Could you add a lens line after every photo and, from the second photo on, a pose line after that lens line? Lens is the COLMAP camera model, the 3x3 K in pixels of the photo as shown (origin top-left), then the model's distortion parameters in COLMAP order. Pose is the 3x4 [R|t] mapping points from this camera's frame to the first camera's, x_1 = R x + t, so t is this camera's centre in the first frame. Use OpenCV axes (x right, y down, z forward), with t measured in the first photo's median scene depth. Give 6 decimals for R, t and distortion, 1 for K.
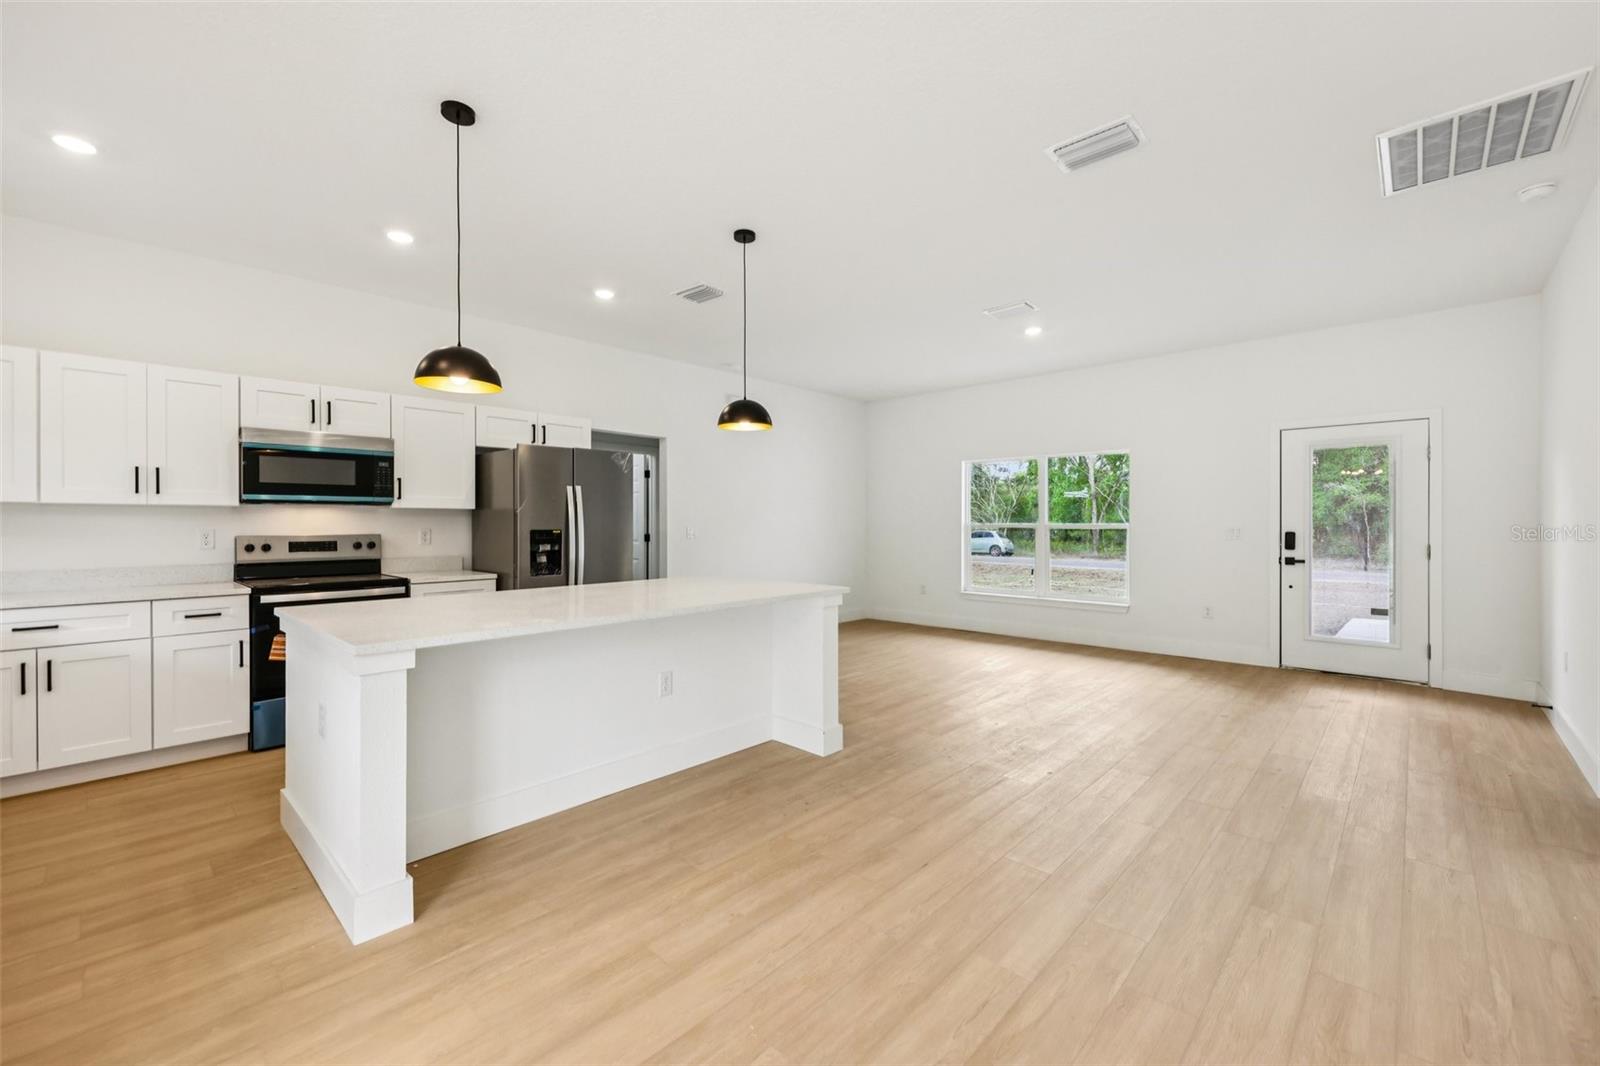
lens RADIAL K [[655.5, 0, 797.8], [0, 655.5, 523.9], [0, 0, 1]] dist [0.016515, -0.006695]
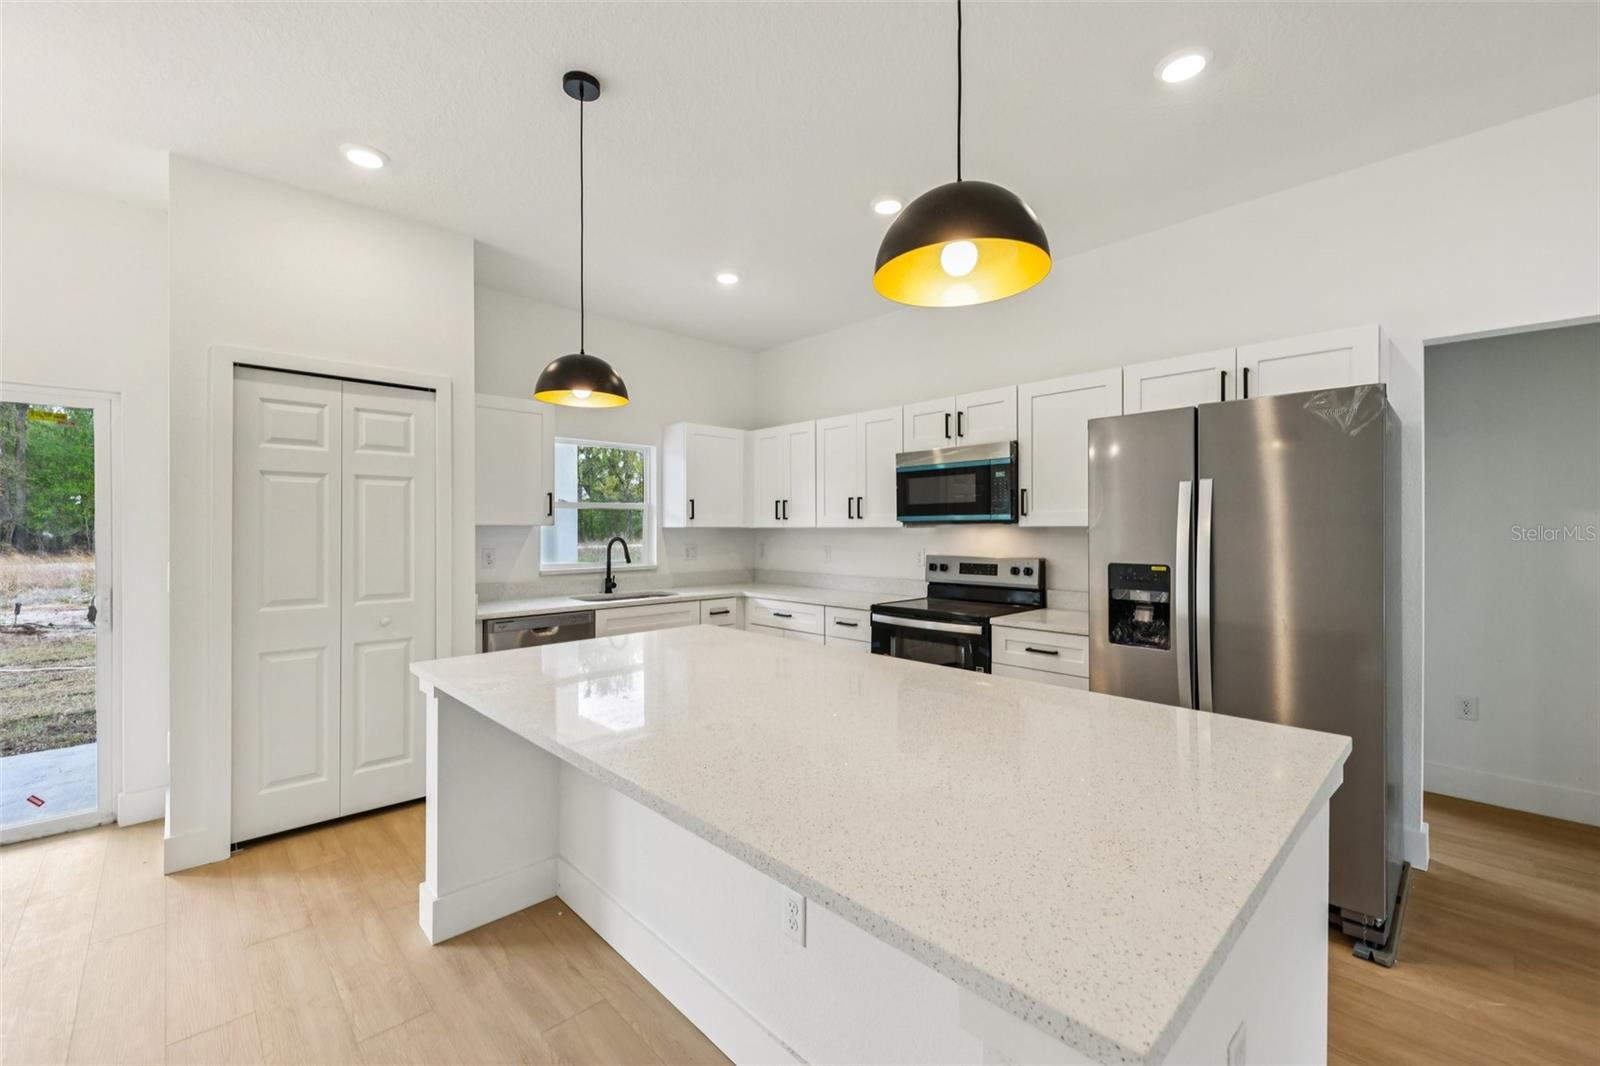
lens RADIAL K [[658.1, 0, 800.0], [0, 658.1, 533.0], [0, 0, 1]] dist [0.008731, -0.000418]
pose [[-0.055770, 0.005843, -0.998427, 0.231497], [0.000867, 0.999983, 0.005804, -0.025140], [0.998443, -0.000542, -0.055774, 0.898355]]
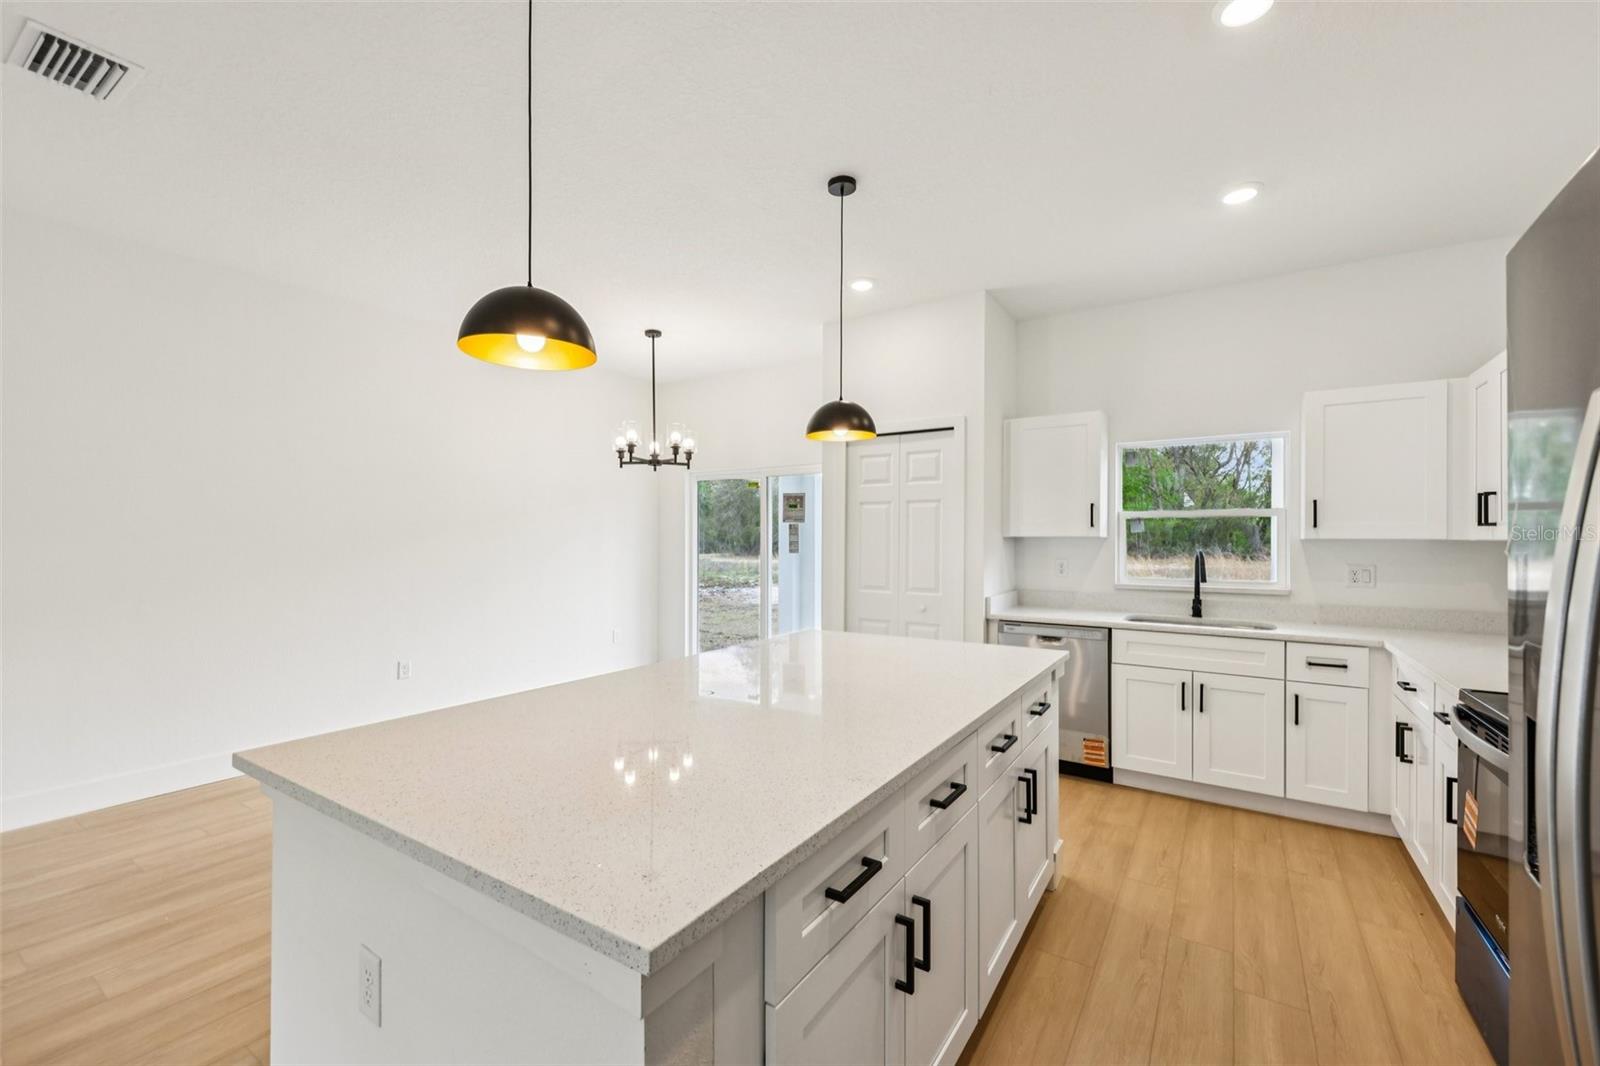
lens RADIAL K [[663.8, 0, 796.3], [0, 663.8, 535.9], [0, 0, 1]] dist [0.009514, -0.000561]
pose [[-0.985460, -0.005611, -0.169813, -0.169968], [-0.005138, 0.999982, -0.003223, -0.027021], [0.169828, -0.002304, -0.985471, 1.389299]]
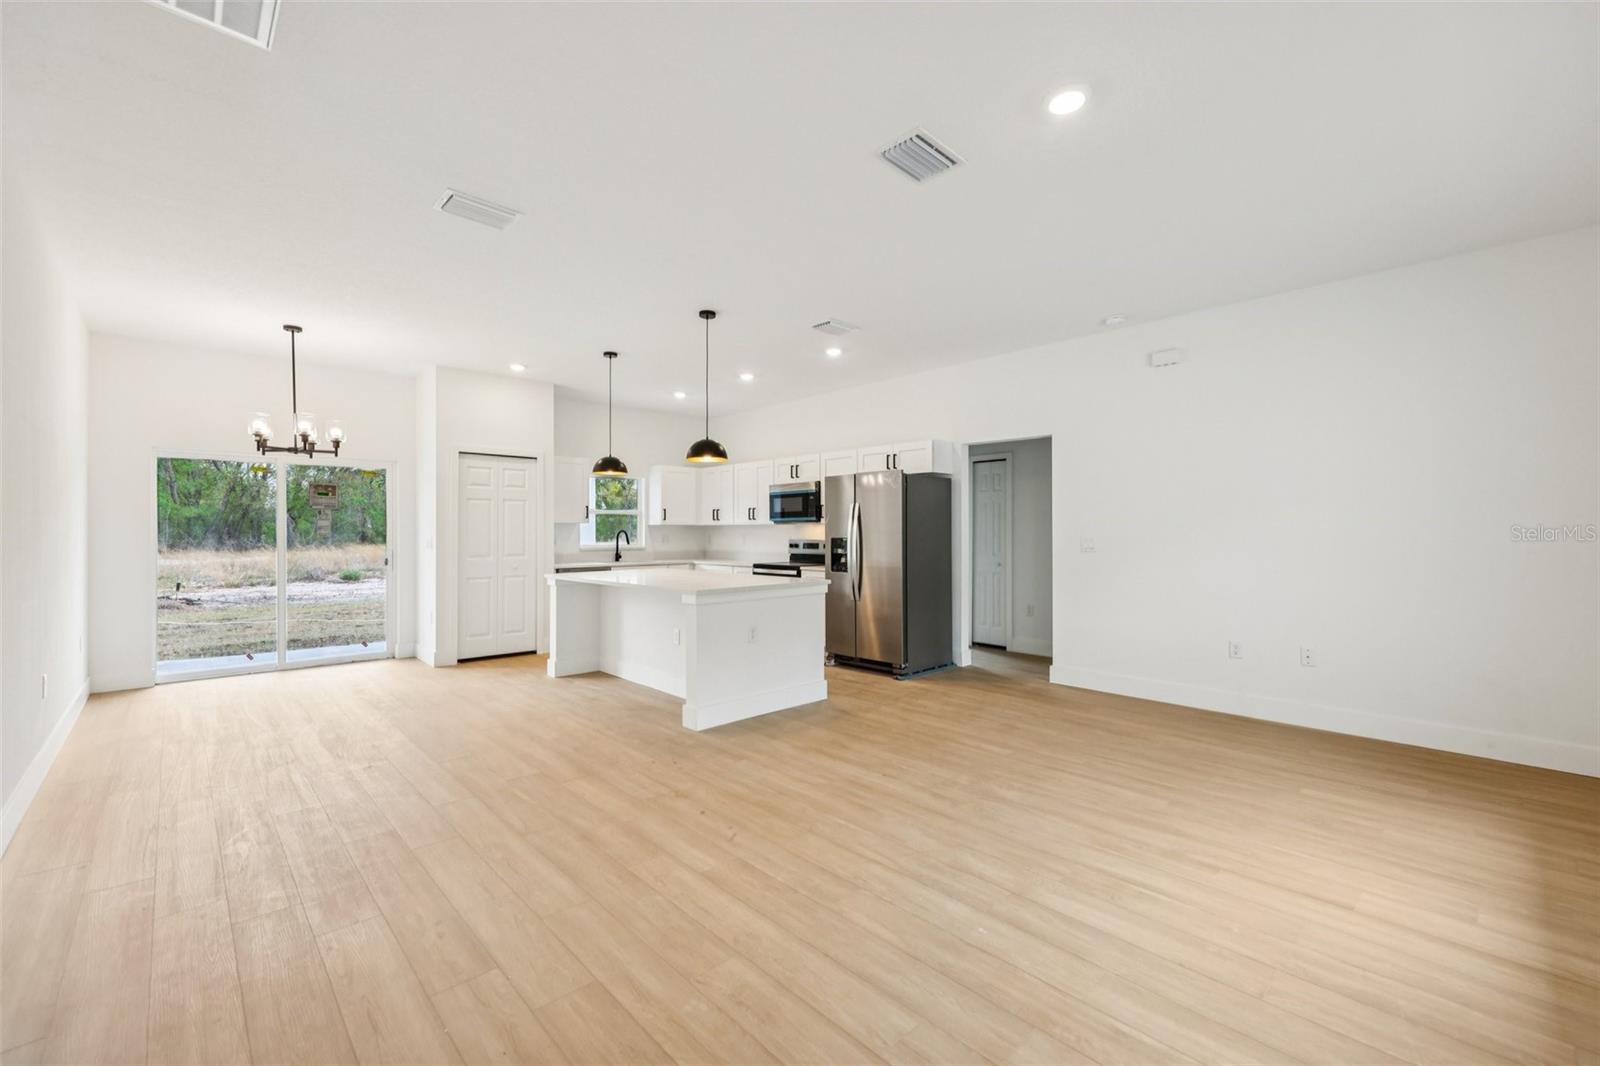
lens RADIAL K [[658.0, 0, 800.3], [0, 658.0, 529.4], [0, 0, 1]] dist [0.001578, -0.000288]
pose [[-0.057530, -0.004580, -0.998333, 1.163207], [0.000006, 0.999989, -0.004588, -0.002896], [0.998344, -0.000270, -0.057529, 1.203476]]
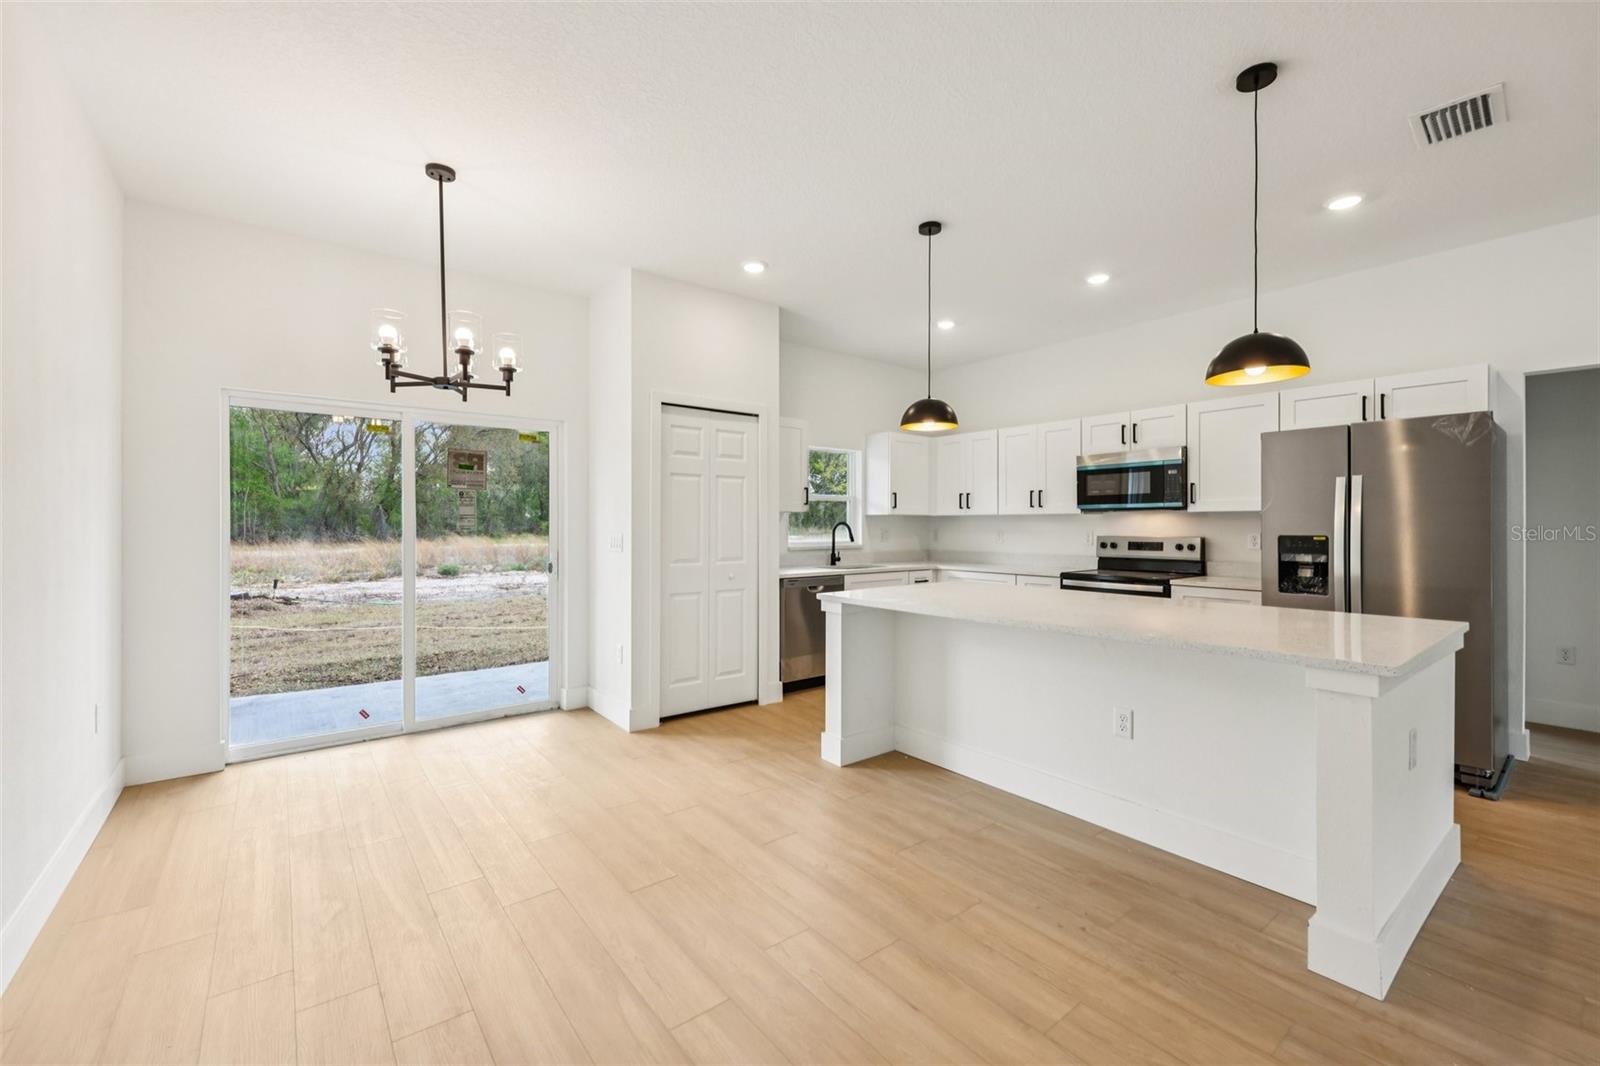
lens RADIAL K [[655.5, 0, 797.8], [0, 655.5, 523.9], [0, 0, 1]] dist [0.016515, -0.006695]
pose [[-0.150197, -0.002008, -0.988654, 0.590307], [-0.002288, 0.999996, -0.001684, -0.002879], [0.988653, 0.002010, -0.150201, 0.629174]]
